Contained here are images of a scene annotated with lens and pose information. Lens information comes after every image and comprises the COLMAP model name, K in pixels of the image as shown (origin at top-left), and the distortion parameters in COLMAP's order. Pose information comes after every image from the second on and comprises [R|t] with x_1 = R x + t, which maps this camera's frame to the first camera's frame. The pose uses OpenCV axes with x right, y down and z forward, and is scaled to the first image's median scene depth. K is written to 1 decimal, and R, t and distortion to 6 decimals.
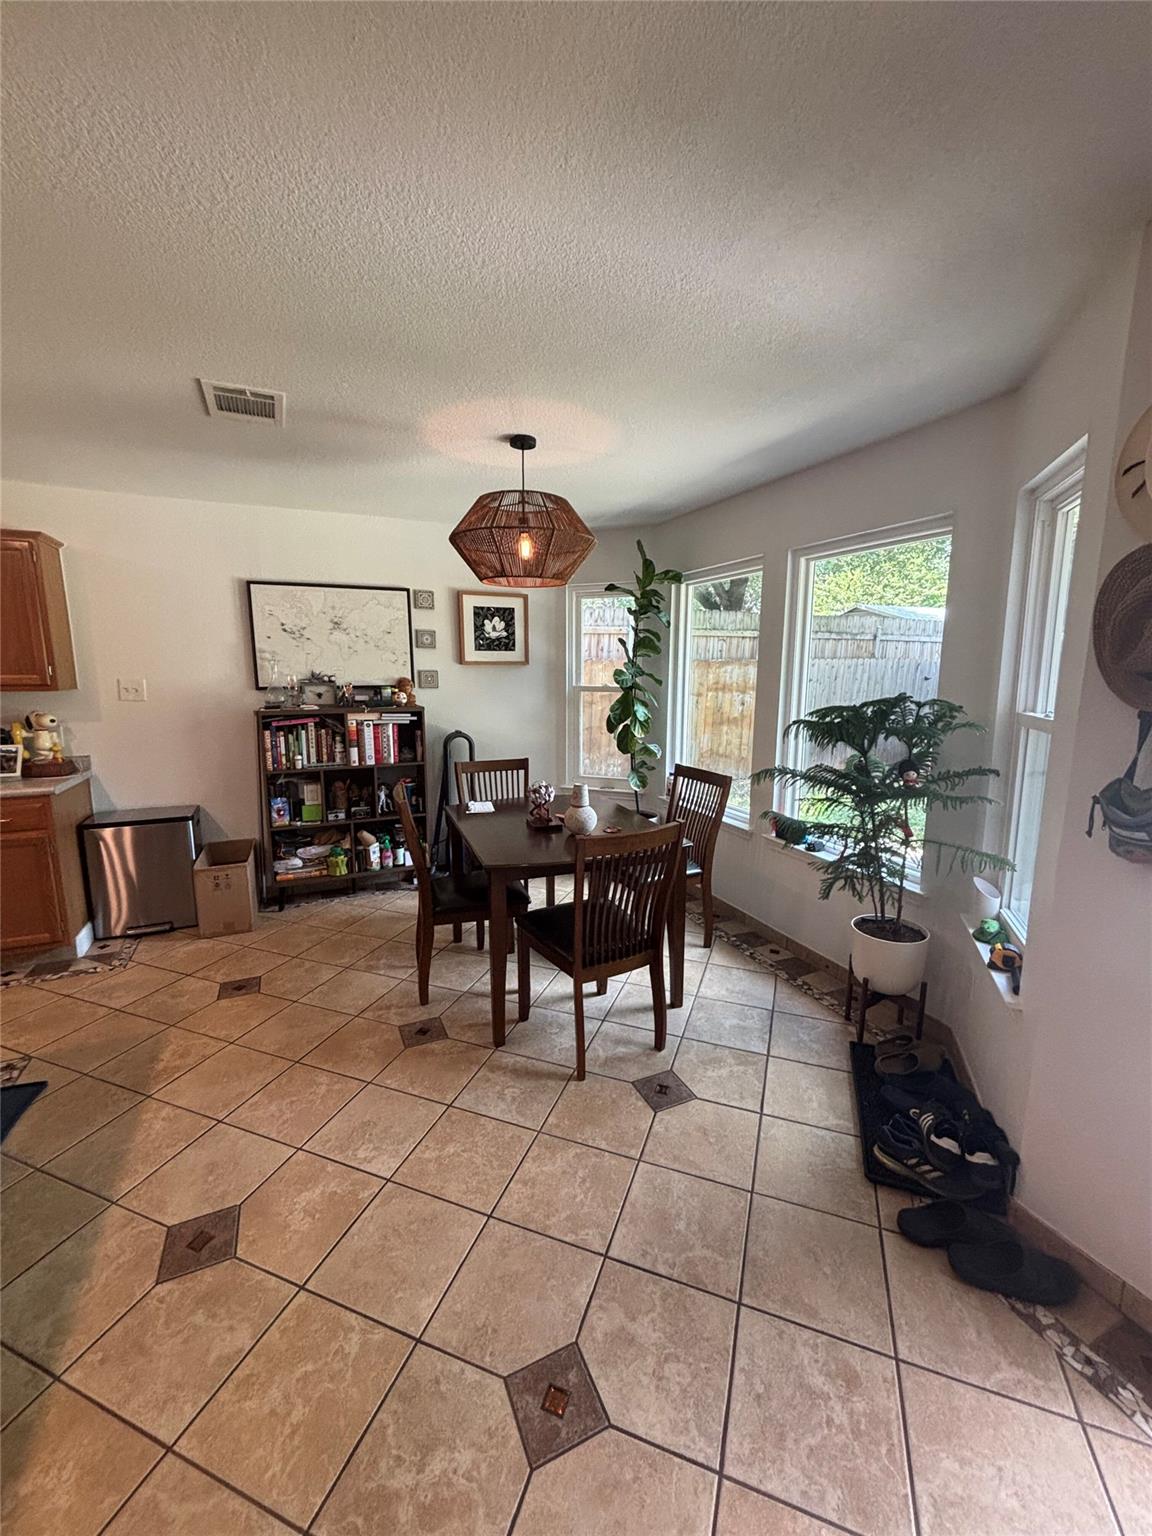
lens RADIAL K [[618.9, 0, 582.4], [0, 618.9, 767.1], [0, 0, 1]] dist [-0.004071, 0.000570]
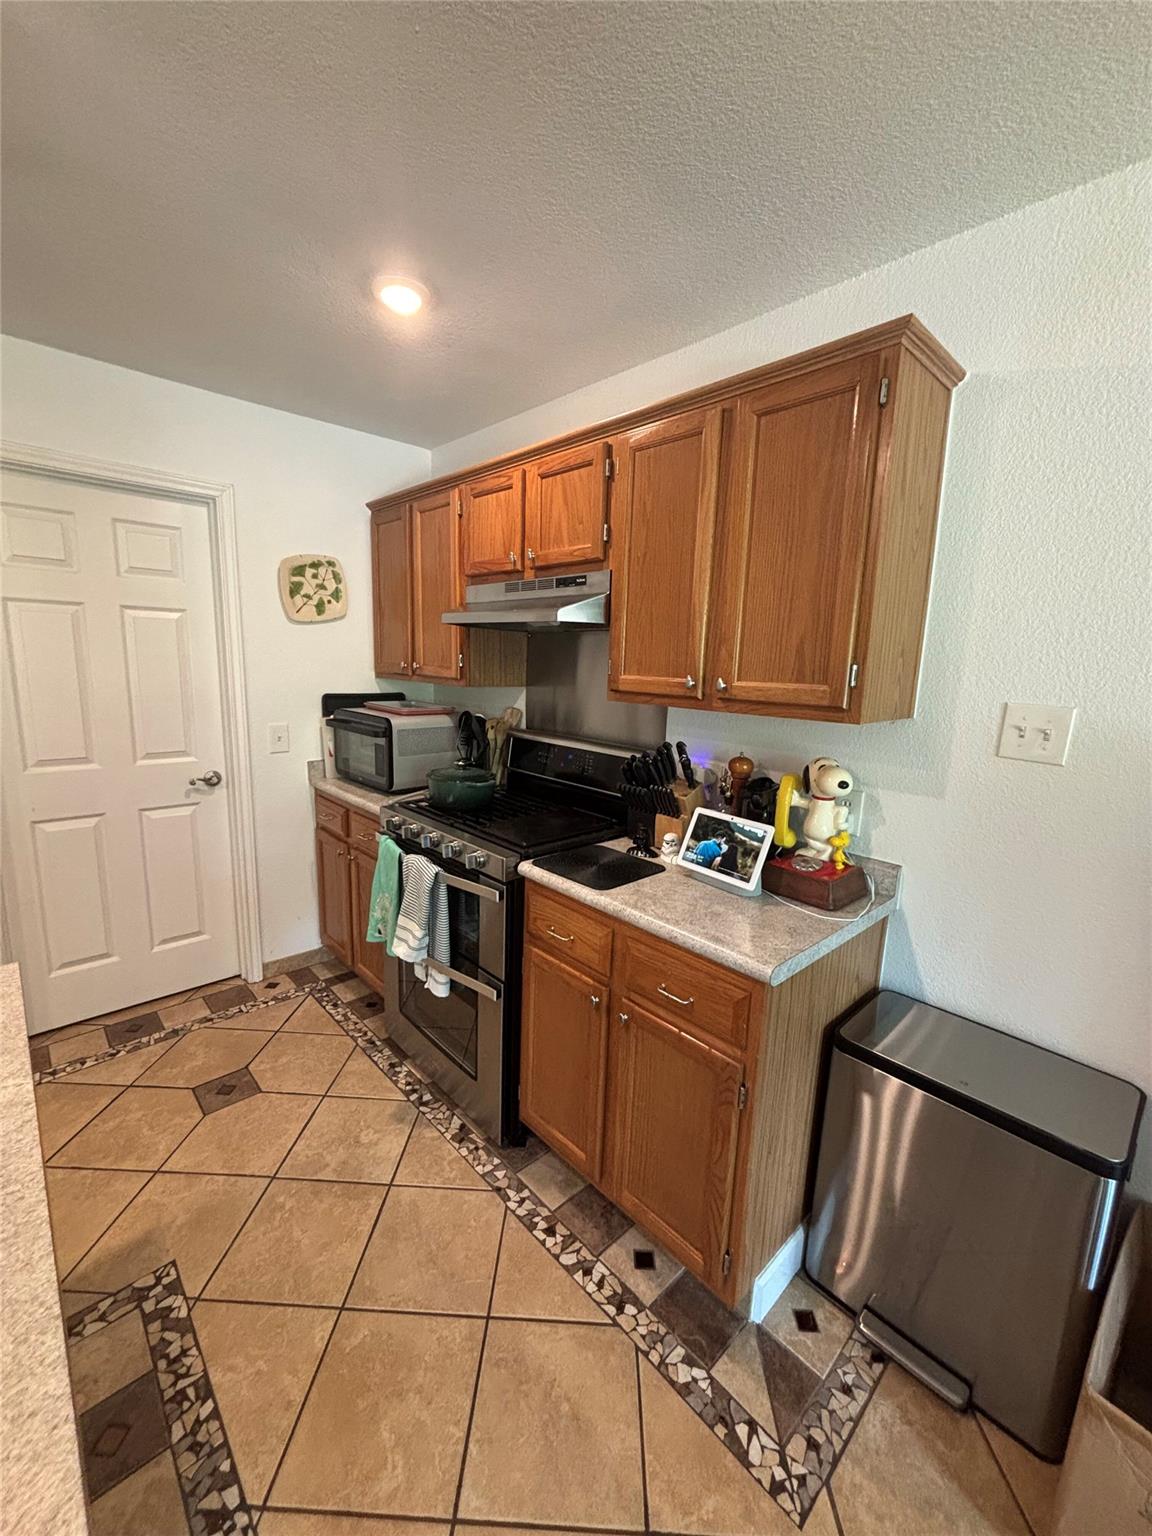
lens RADIAL K [[618.9, 0, 577.9], [0, 618.9, 762.7], [0, 0, 1]] dist [-0.004071, 0.000570]
pose [[0.315063, 0.167912, -0.934099, -0.523100], [-0.187026, 0.975910, 0.112346, -0.110725], [0.930460, 0.139305, 0.338877, 0.695956]]
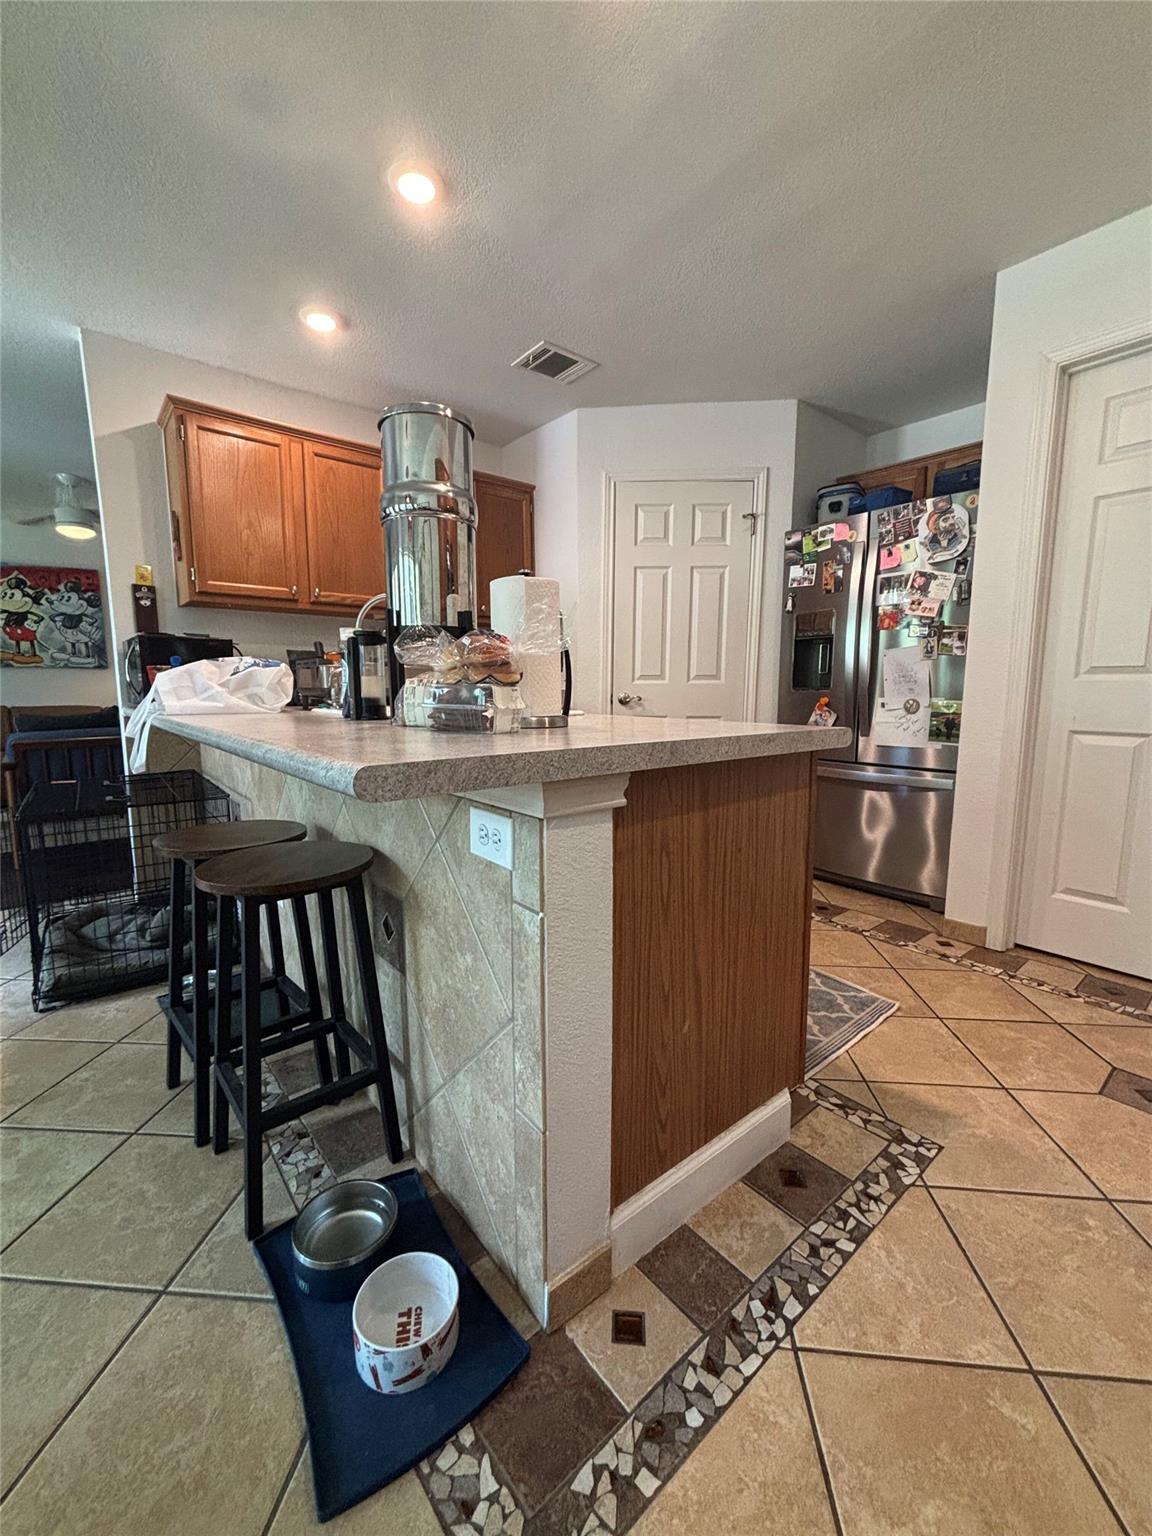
lens RADIAL K [[618.9, 0, 589.3], [0, 618.9, 779.5], [0, 0, 1]] dist [-0.004071, 0.000570]
pose [[-0.963046, 0.038569, -0.266560, -0.665295], [-0.045646, 0.952006, 0.302658, 0.019547], [0.265440, 0.303641, -0.915065, 0.869795]]
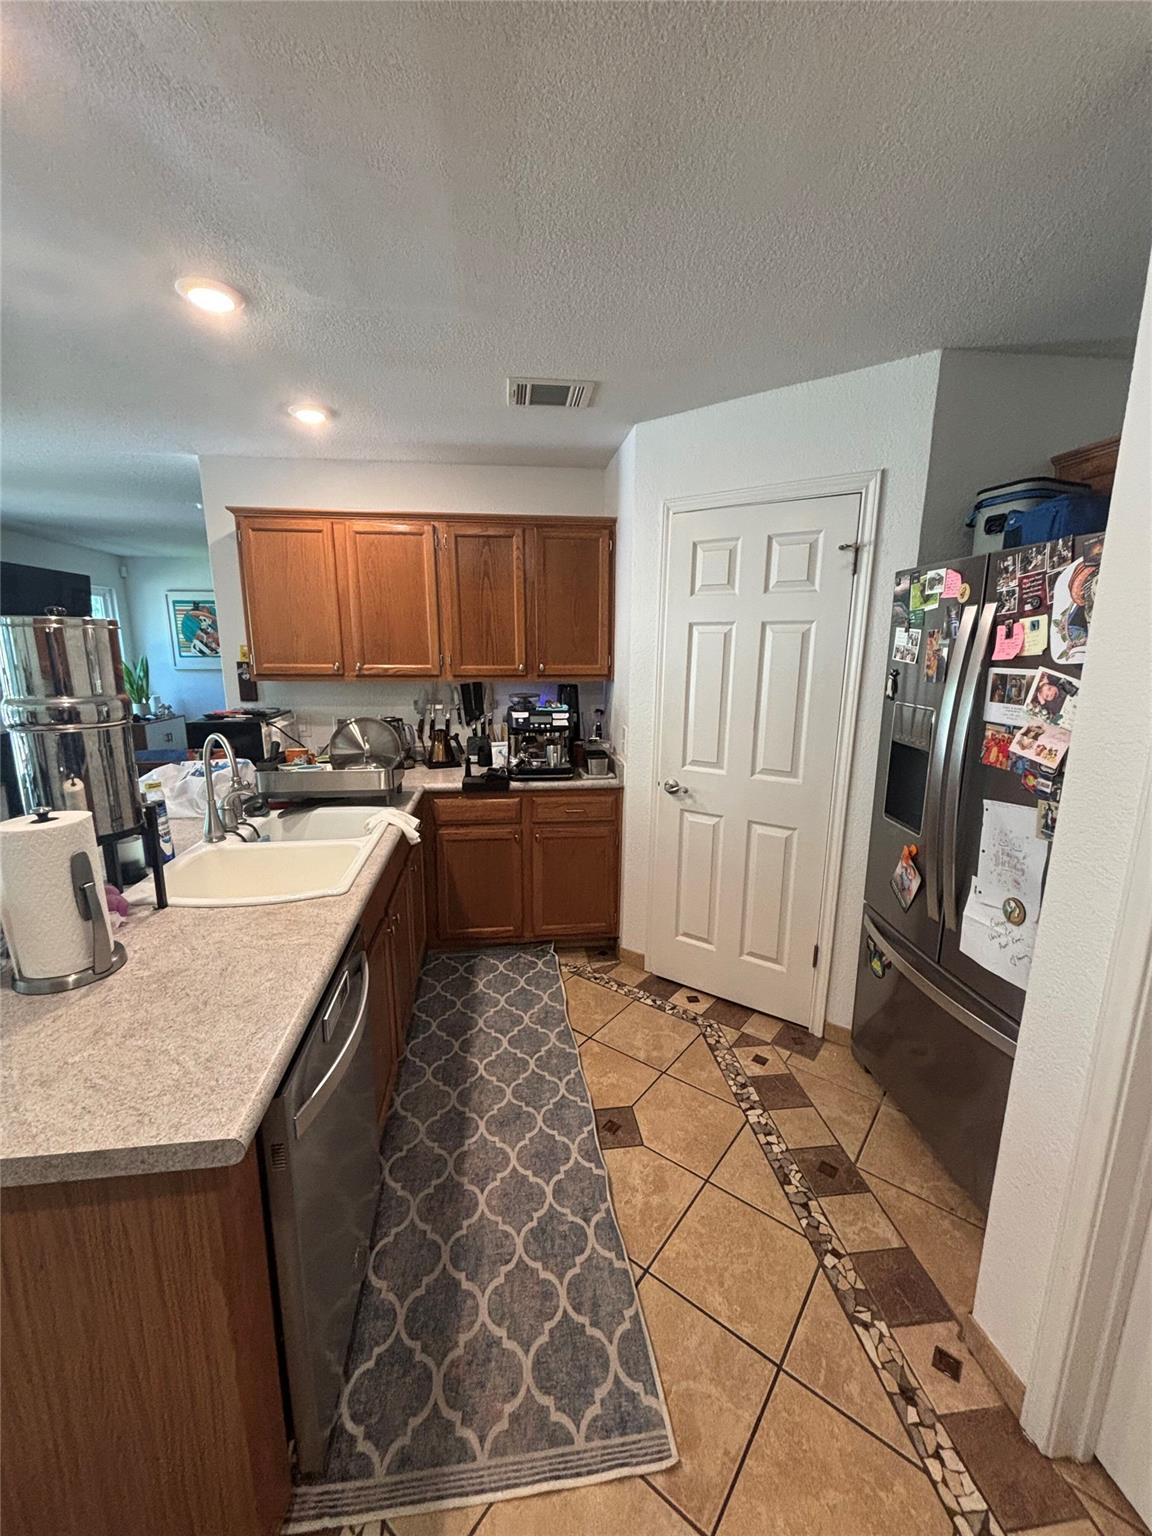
lens RADIAL K [[618.9, 0, 583.7], [0, 618.9, 778.2], [0, 0, 1]] dist [-0.004071, 0.000570]
pose [[-0.954156, -0.074841, 0.289802, -1.142498], [0.037947, 0.930173, 0.365154, -0.119740], [-0.296894, 0.359412, -0.884690, 0.654238]]
